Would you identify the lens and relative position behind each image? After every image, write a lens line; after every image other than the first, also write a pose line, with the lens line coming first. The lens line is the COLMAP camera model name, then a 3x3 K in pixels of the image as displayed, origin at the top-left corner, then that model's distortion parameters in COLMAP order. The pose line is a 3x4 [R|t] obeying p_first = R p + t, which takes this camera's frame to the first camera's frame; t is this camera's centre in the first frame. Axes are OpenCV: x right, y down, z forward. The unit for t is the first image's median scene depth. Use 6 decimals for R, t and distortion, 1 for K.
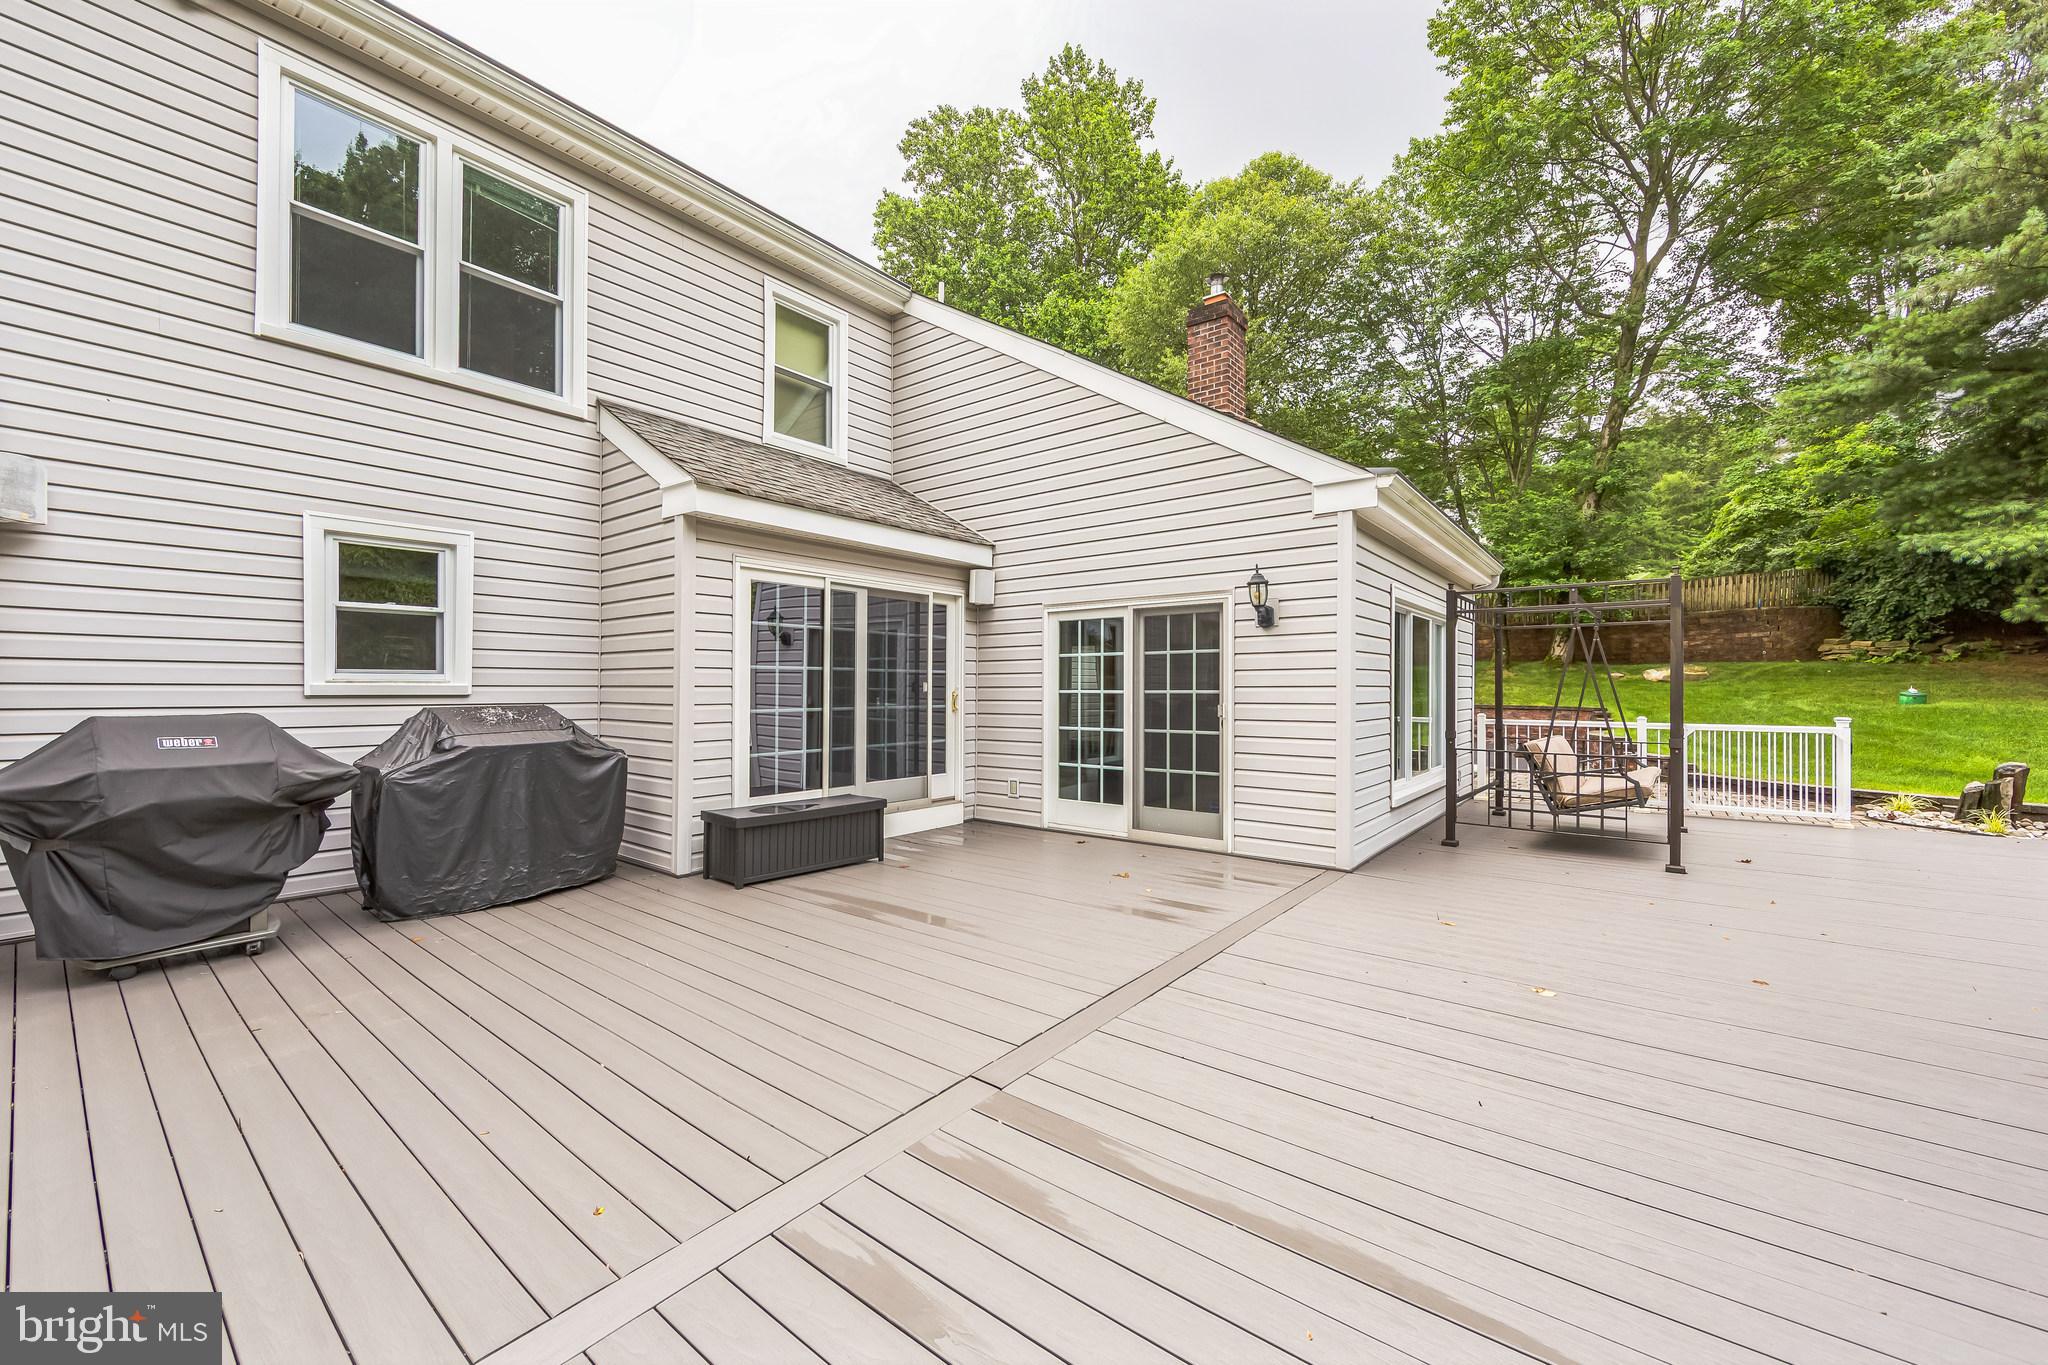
lens RADIAL K [[803.5, 0, 1018.7], [0, 803.5, 689.2], [0, 0, 1]] dist [-0.001219, -0.000648]
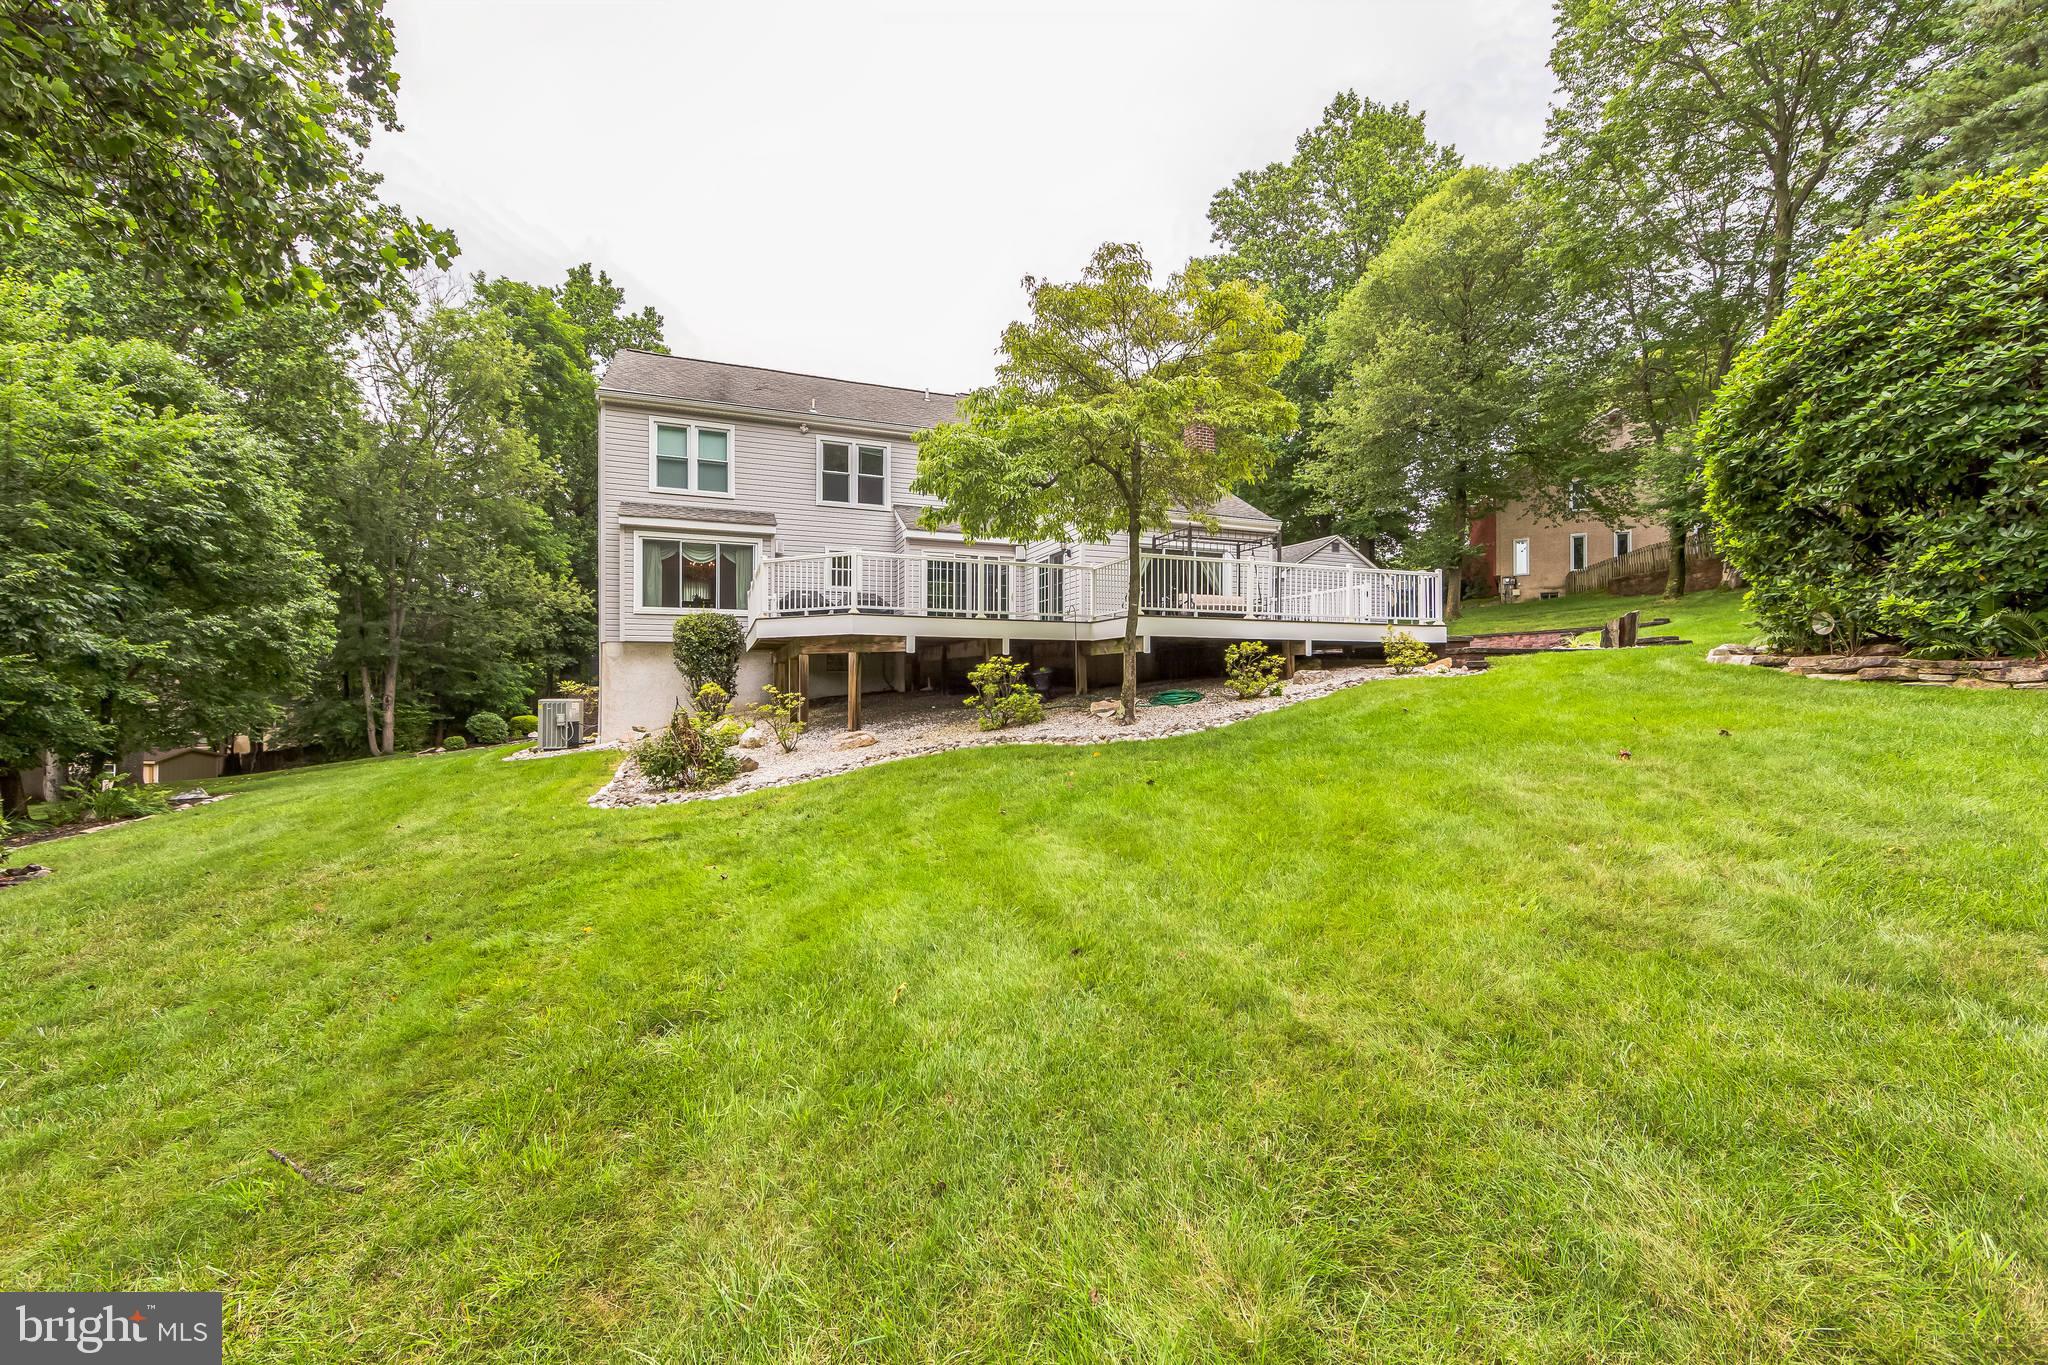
lens RADIAL K [[803.5, 0, 1022.8], [0, 803.5, 683.3], [0, 0, 1]] dist [-0.001219, -0.000648]
pose [[0.867086, -0.012685, -0.497997, 1.301860], [0.009401, 0.999914, -0.009100, 0.333319], [0.498070, 0.003209, 0.867131, -1.317251]]
